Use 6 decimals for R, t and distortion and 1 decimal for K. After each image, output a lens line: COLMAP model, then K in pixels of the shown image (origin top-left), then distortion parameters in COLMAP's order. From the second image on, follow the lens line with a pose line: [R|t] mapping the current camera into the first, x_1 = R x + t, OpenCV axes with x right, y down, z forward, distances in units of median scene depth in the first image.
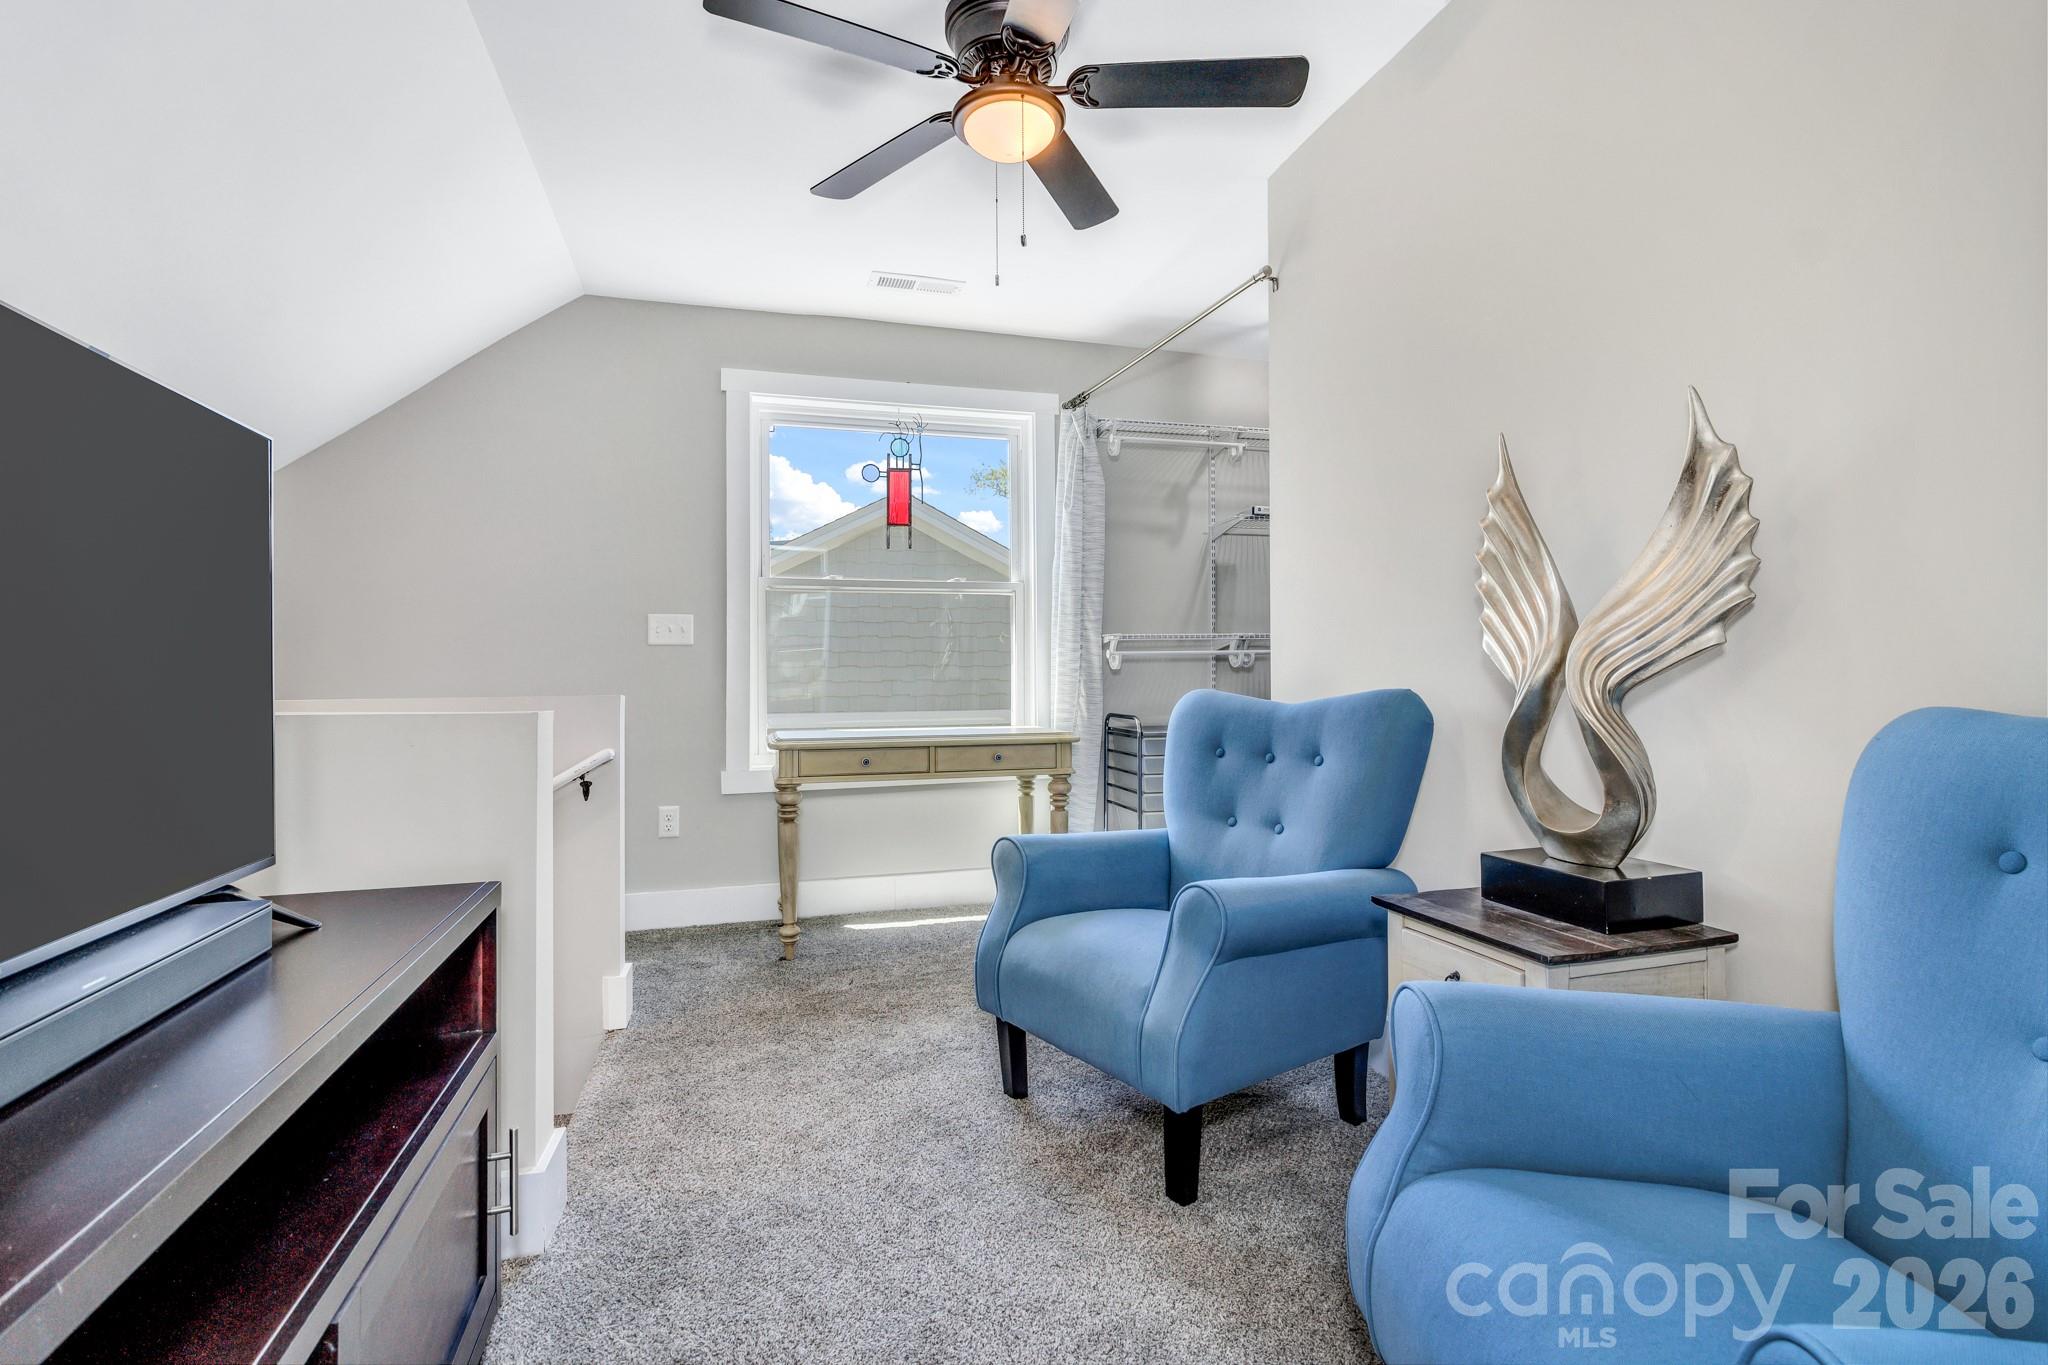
lens RADIAL K [[956.0, 0, 1024.0], [0, 956.0, 682.5], [0, 0, 1]] dist [-0.000404, -0.000163]
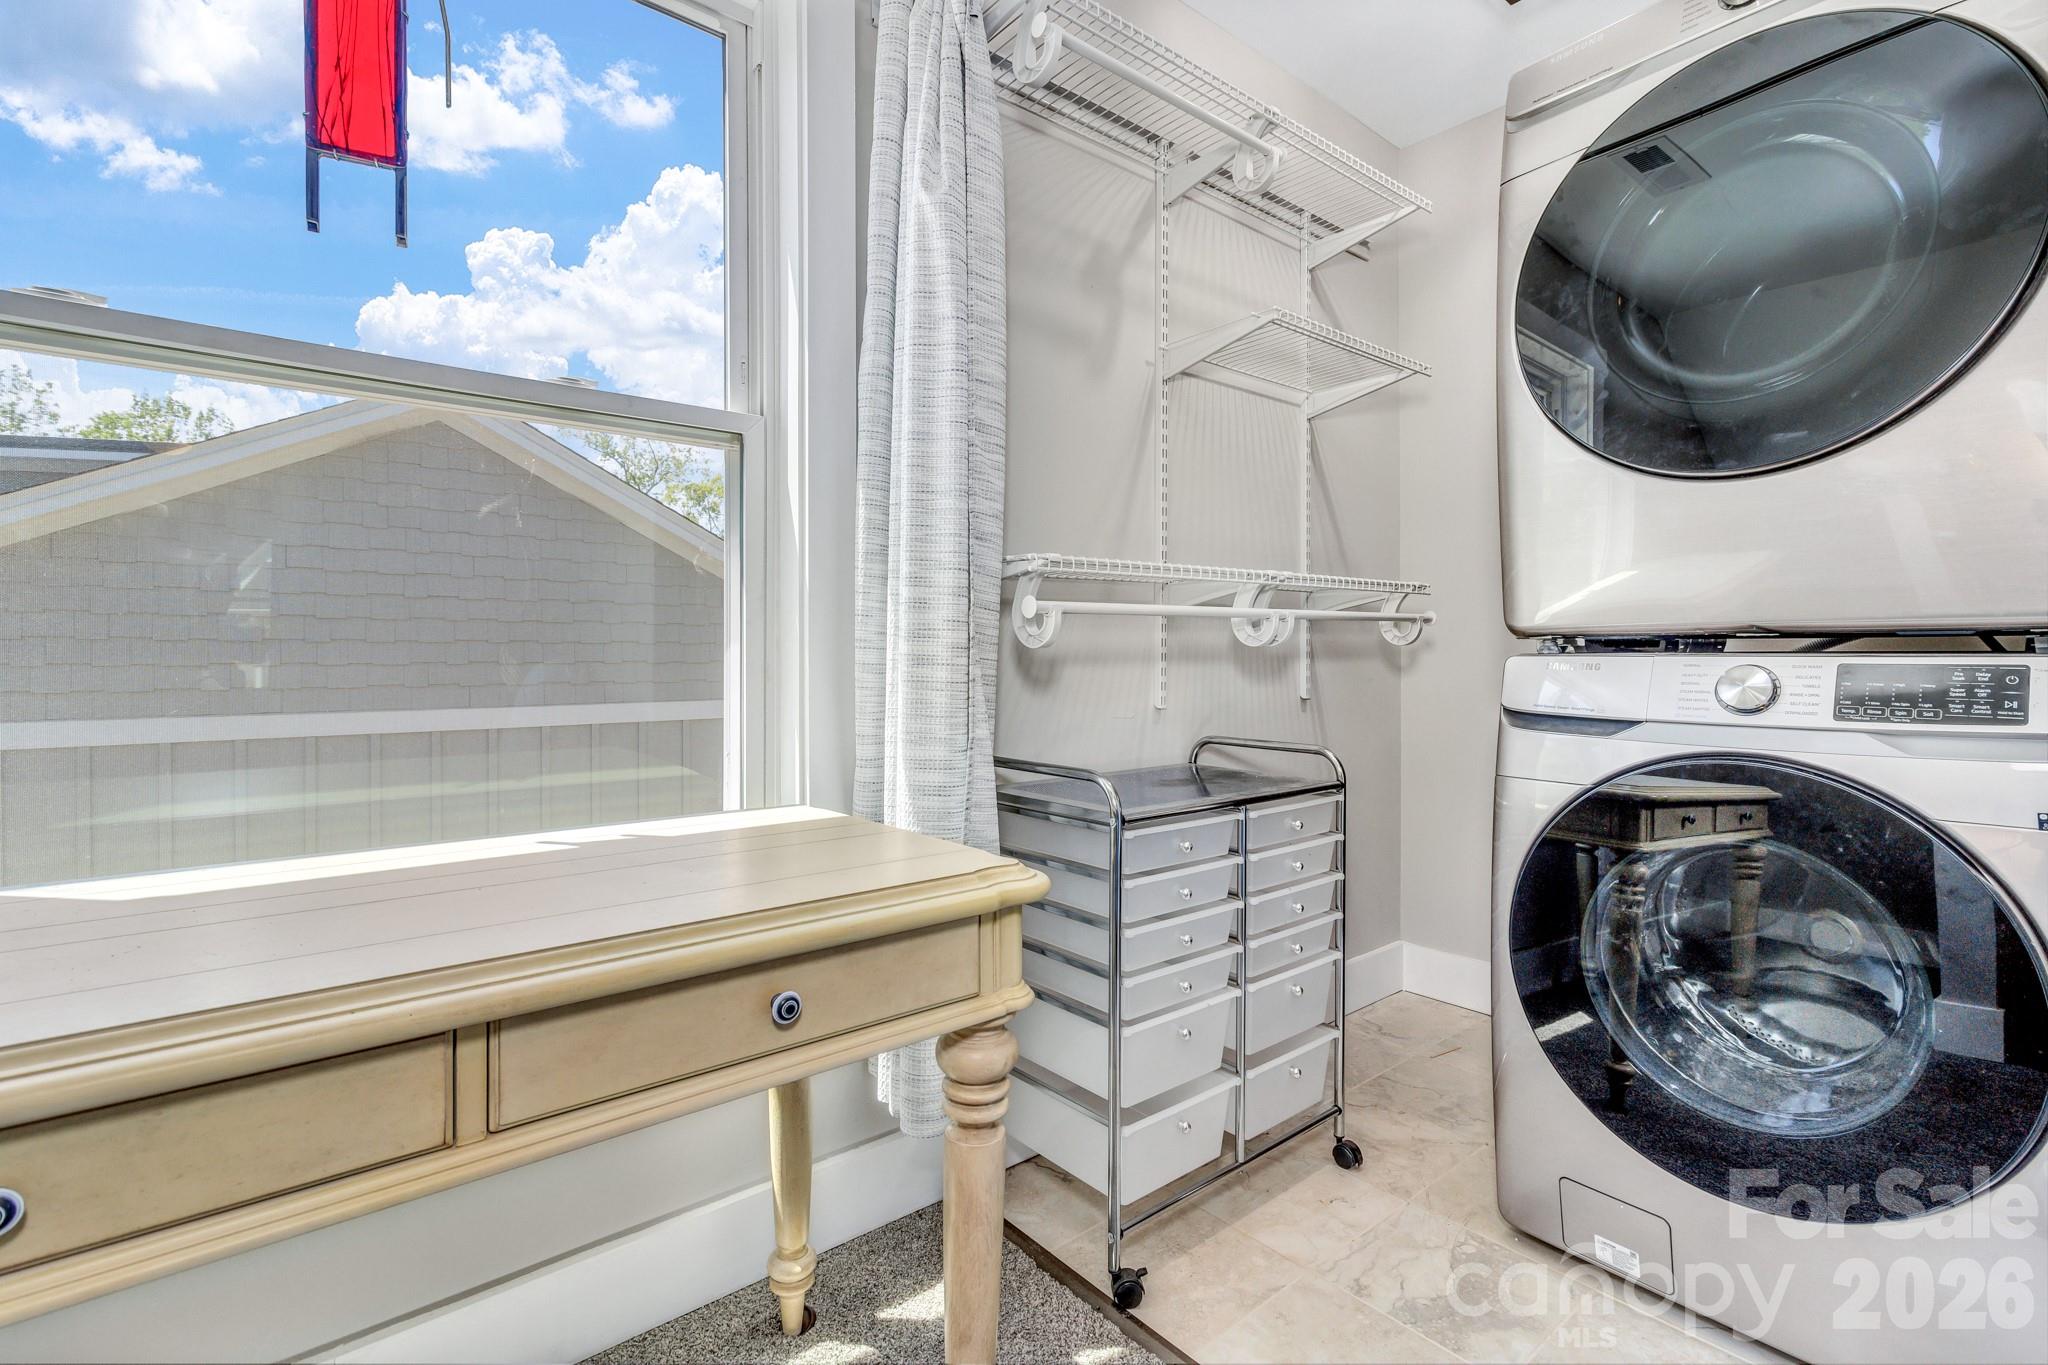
lens RADIAL K [[956.0, 0, 1024.0], [0, 956.0, 682.5], [0, 0, 1]] dist [-0.000404, -0.000163]
pose [[0.922145, -0.007222, 0.386777, -0.054629], [0.003693, 0.999945, 0.009867, -0.003615], [-0.386827, -0.007671, 0.922121, 0.620717]]
